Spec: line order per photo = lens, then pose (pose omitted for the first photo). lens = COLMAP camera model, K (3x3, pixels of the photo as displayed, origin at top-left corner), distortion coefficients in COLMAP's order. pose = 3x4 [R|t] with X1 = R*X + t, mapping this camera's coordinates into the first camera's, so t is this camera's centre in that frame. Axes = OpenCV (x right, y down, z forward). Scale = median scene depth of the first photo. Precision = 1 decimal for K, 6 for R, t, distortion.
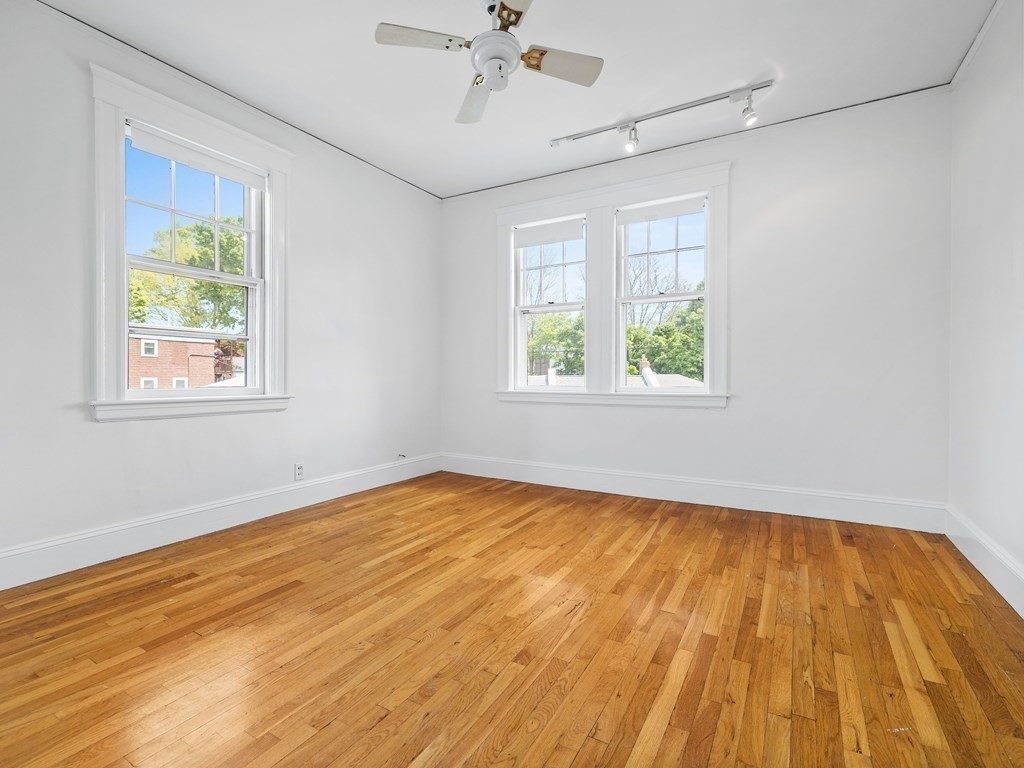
lens RADIAL K [[498.5, 0, 511.5], [0, 498.5, 377.8], [0, 0, 1]] dist [0.000232, -0.000531]
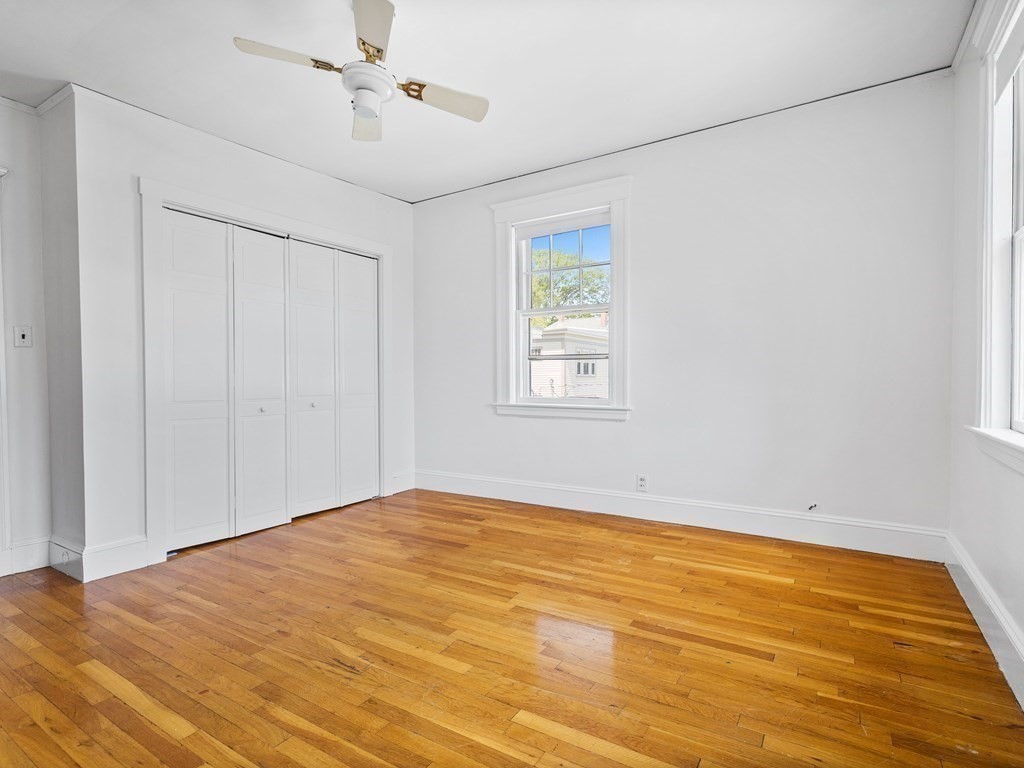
lens RADIAL K [[498.5, 0, 546.9], [0, 498.5, 382.0], [0, 0, 1]] dist [0.000232, -0.000531]
pose [[-0.002384, 0.004269, -0.999988, 0.775402], [-0.002308, 0.999988, 0.004275, -0.029543], [0.999994, 0.002318, -0.002374, 1.053341]]
